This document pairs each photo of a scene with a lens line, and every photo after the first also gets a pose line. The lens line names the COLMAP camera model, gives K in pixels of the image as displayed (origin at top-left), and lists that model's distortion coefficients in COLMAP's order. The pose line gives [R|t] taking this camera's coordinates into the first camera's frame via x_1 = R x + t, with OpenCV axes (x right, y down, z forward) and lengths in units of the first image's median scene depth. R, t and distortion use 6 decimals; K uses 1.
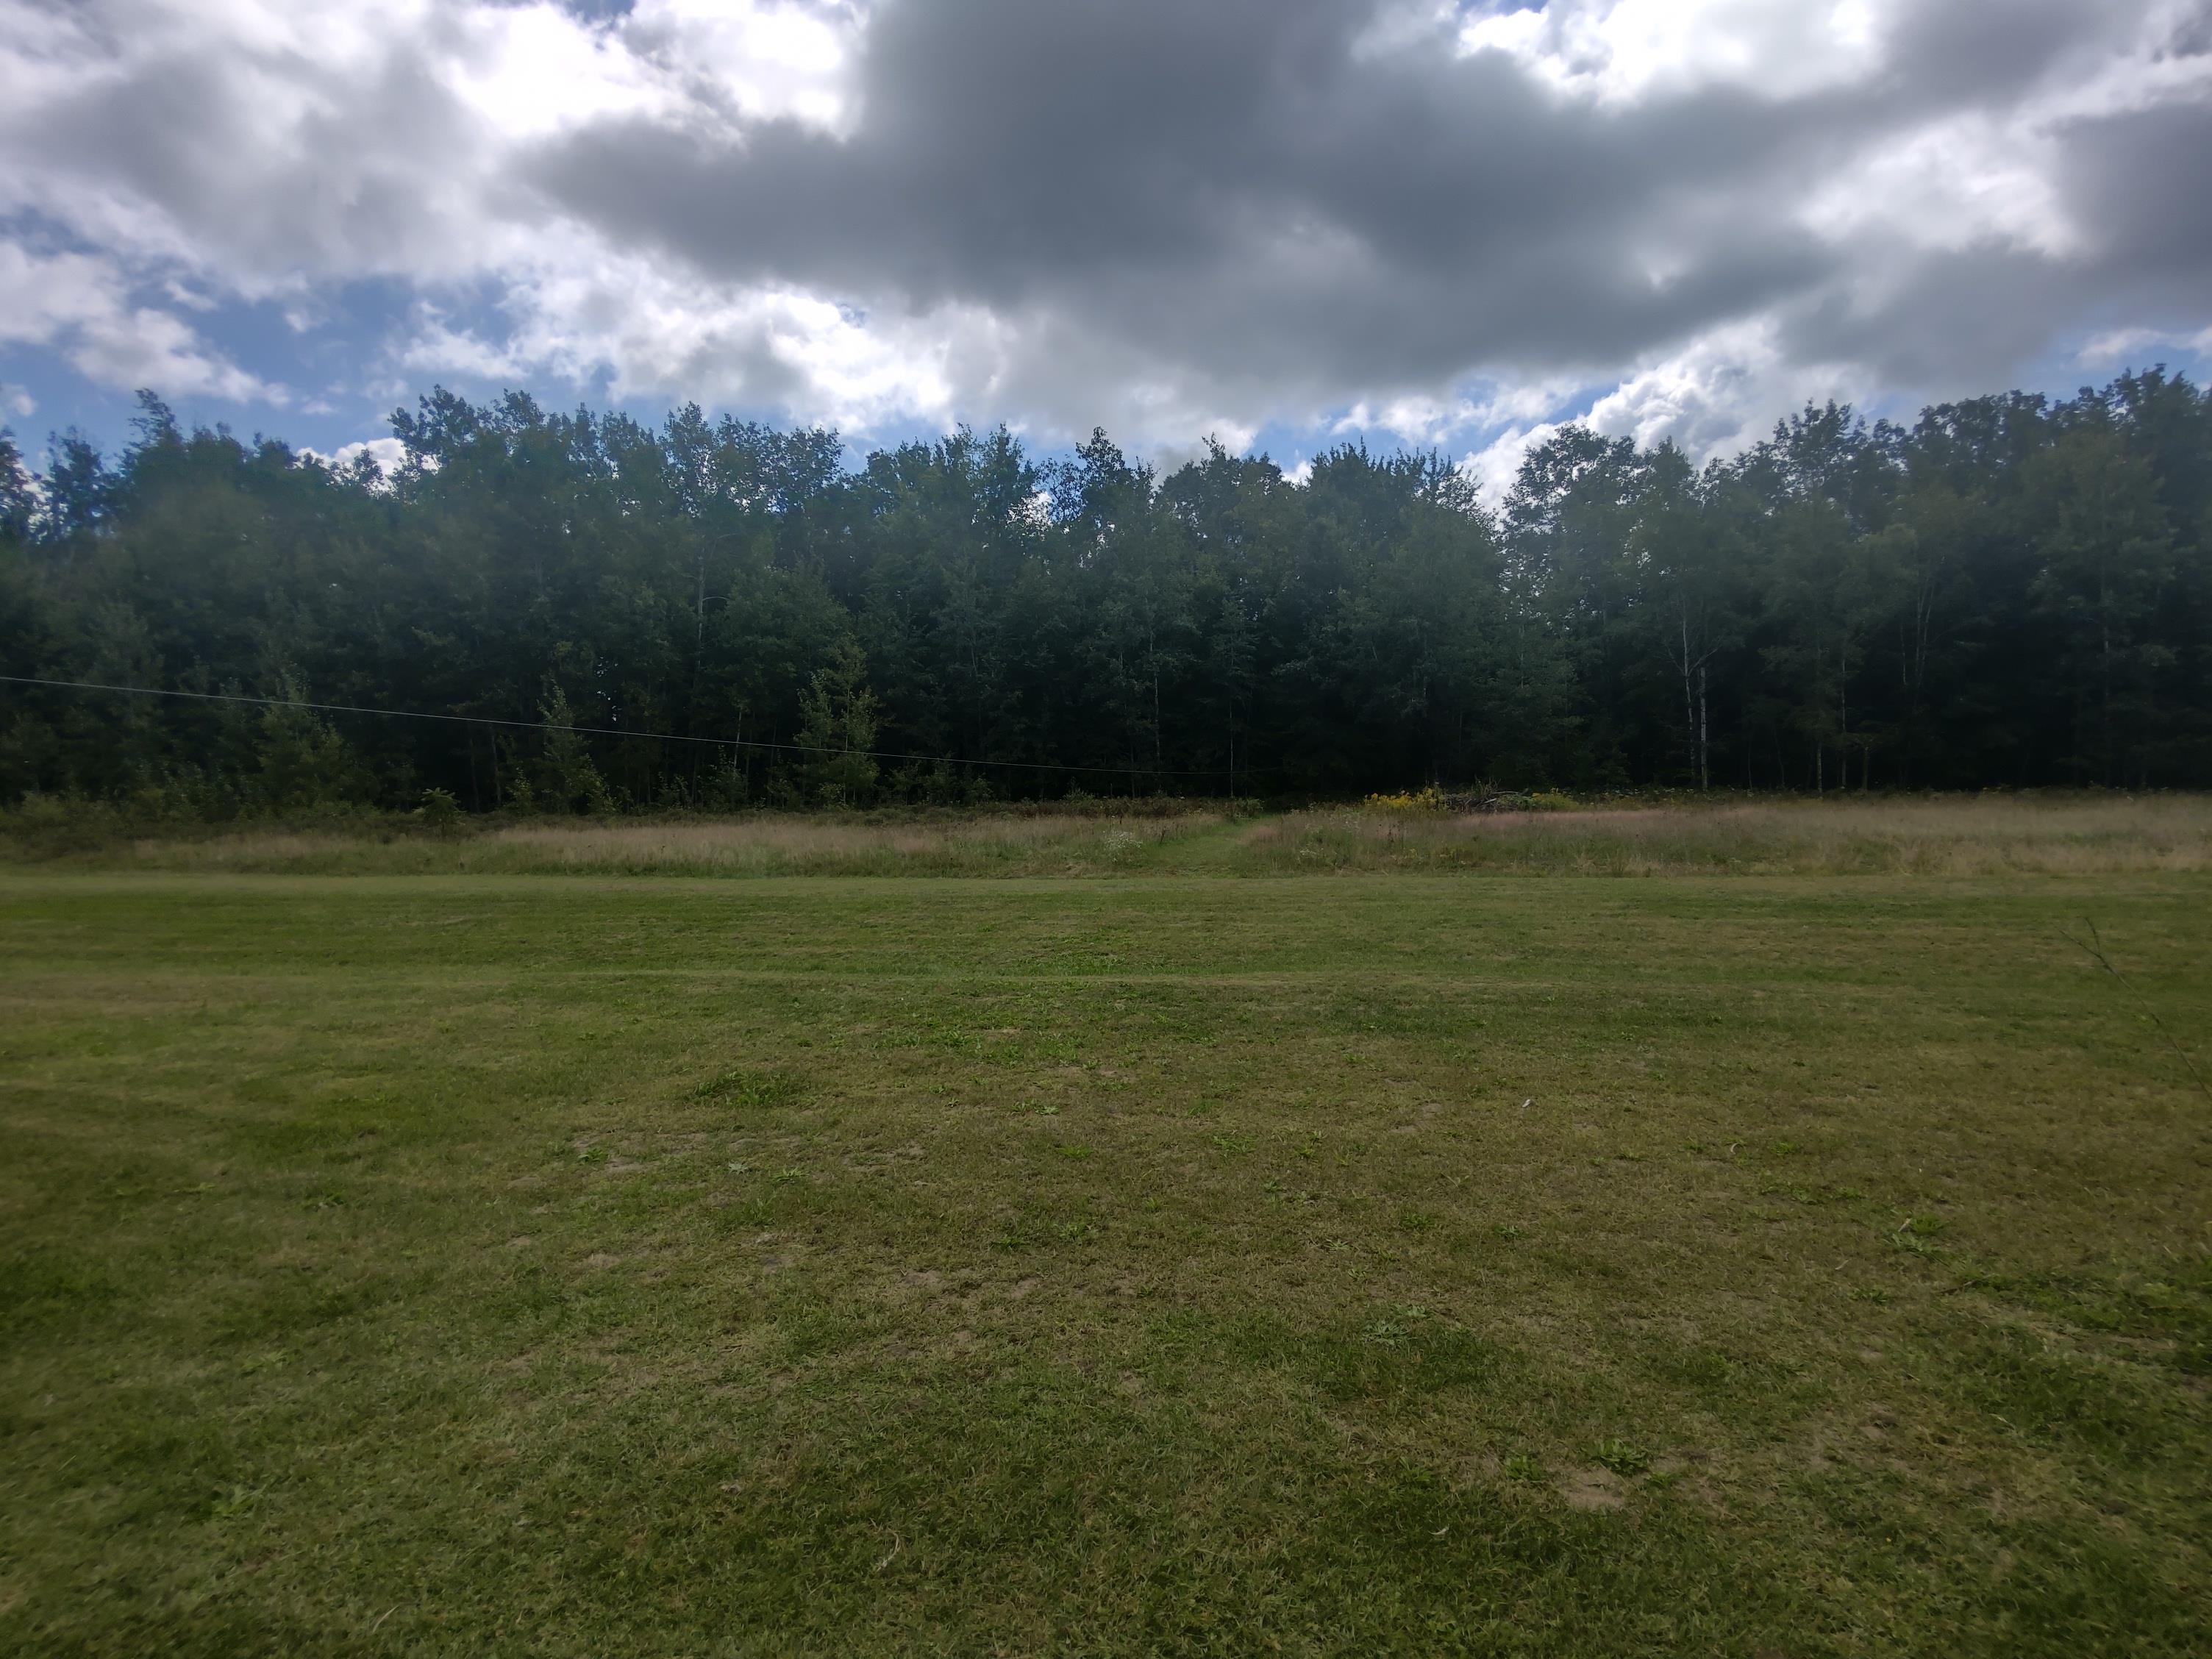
lens RADIAL K [[1060.9, 0, 1102.7], [0, 1060.9, 820.8], [0, 0, 1]] dist [0.001109, -0.020029]
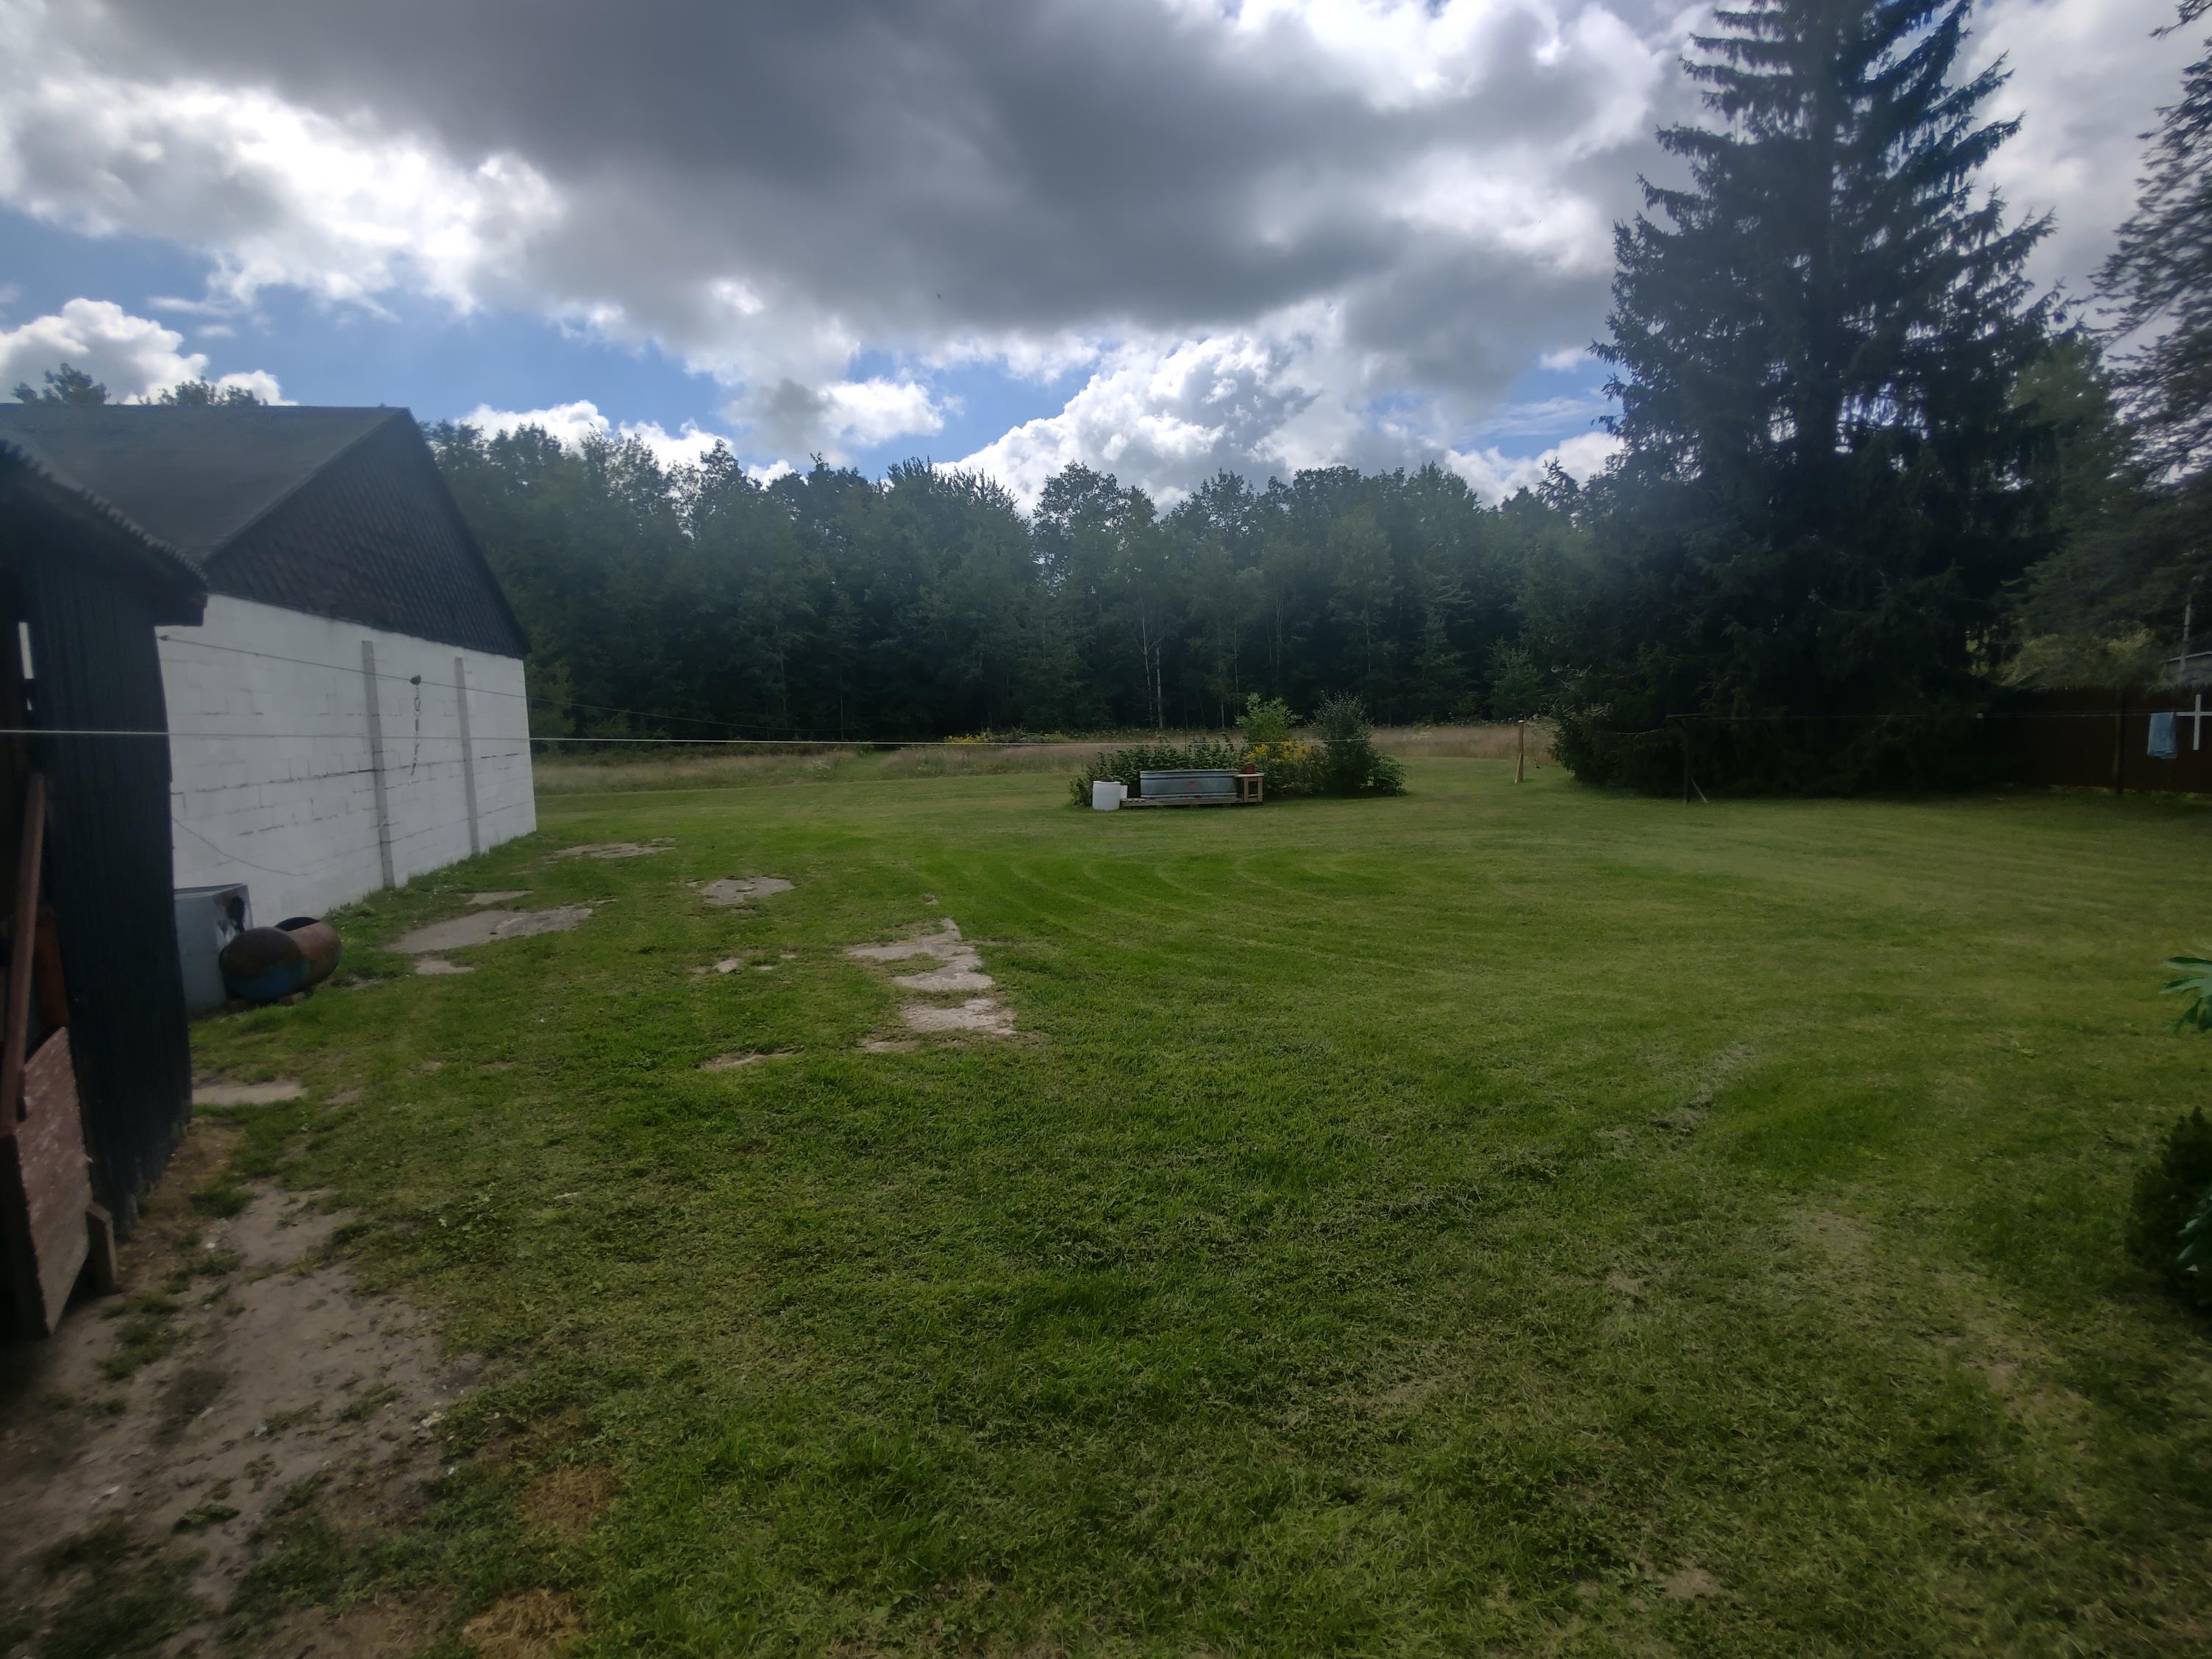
lens RADIAL K [[1060.9, 0, 1102.7], [0, 1060.9, 820.8], [0, 0, 1]] dist [0.001109, -0.020029]
pose [[0.920396, -0.049562, 0.387835, -0.109153], [0.028240, 0.997769, 0.060489, 0.008116], [-0.389967, -0.044721, 0.919742, -0.383887]]
